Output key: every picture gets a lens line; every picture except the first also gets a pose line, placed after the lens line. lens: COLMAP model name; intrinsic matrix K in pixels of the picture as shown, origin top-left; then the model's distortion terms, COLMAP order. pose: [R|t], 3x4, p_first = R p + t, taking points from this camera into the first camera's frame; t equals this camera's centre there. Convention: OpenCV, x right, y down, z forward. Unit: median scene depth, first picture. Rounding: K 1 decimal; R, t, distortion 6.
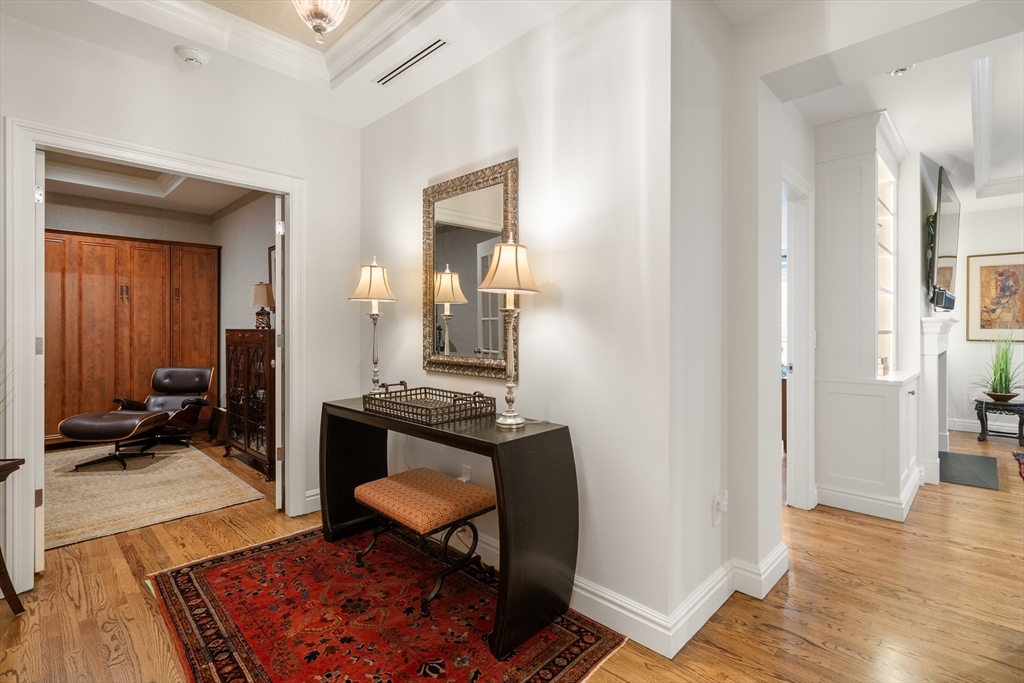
lens RADIAL K [[477.6, 0, 510.5], [0, 477.6, 332.7], [0, 0, 1]] dist [-0.004887, 0.002004]
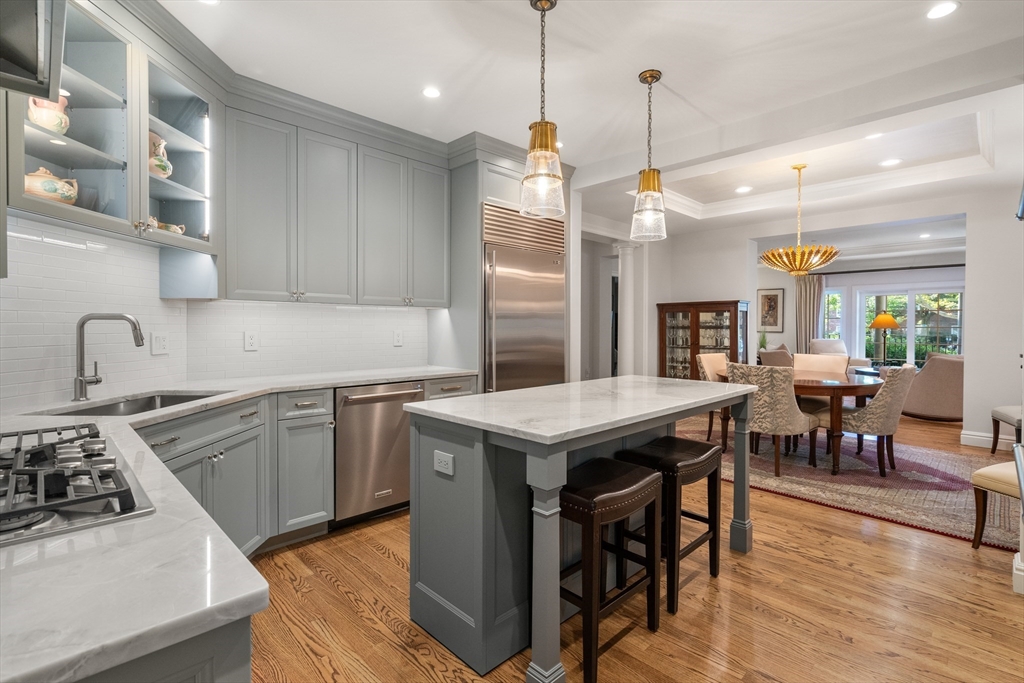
lens RADIAL K [[477.6, 0, 510.9], [0, 477.6, 333.9], [0, 0, 1]] dist [-0.004887, 0.002004]
pose [[0.999791, 0.001805, -0.020381, -0.037307], [-0.001663, 0.999974, 0.006975, 0.013983], [0.020393, -0.006940, 0.999768, -1.139448]]
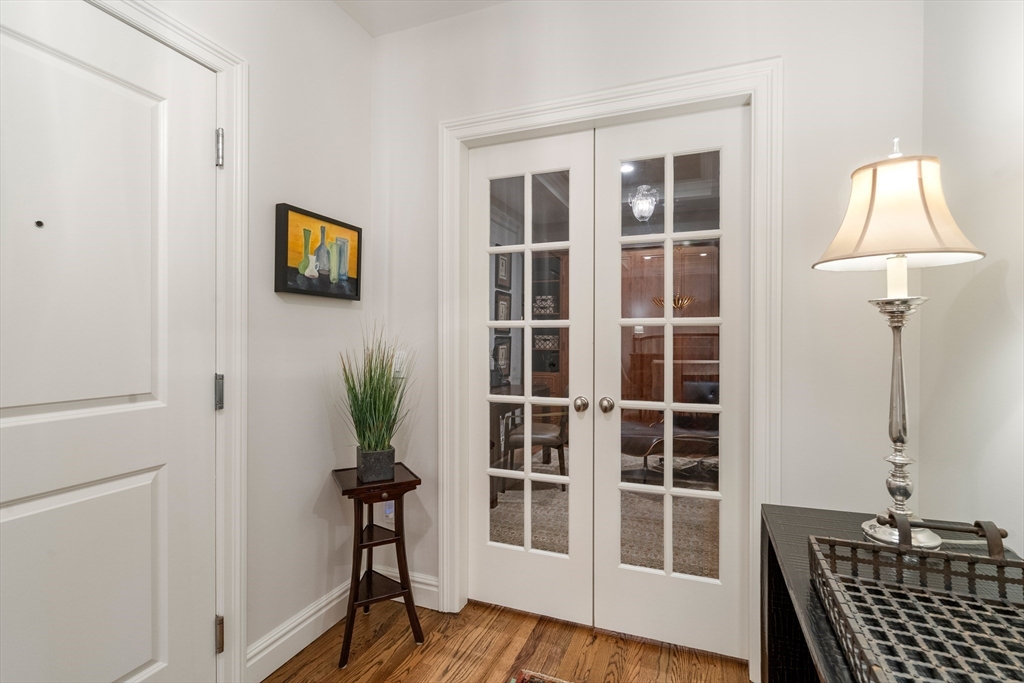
lens RADIAL K [[477.6, 0, 519.8], [0, 477.6, 340.3], [0, 0, 1]] dist [-0.004887, 0.002004]
pose [[0.386162, 0.005715, -0.922413, -0.035829], [-0.009359, 0.999954, 0.002277, -0.003966], [0.922384, 0.007753, 0.386197, 0.322187]]
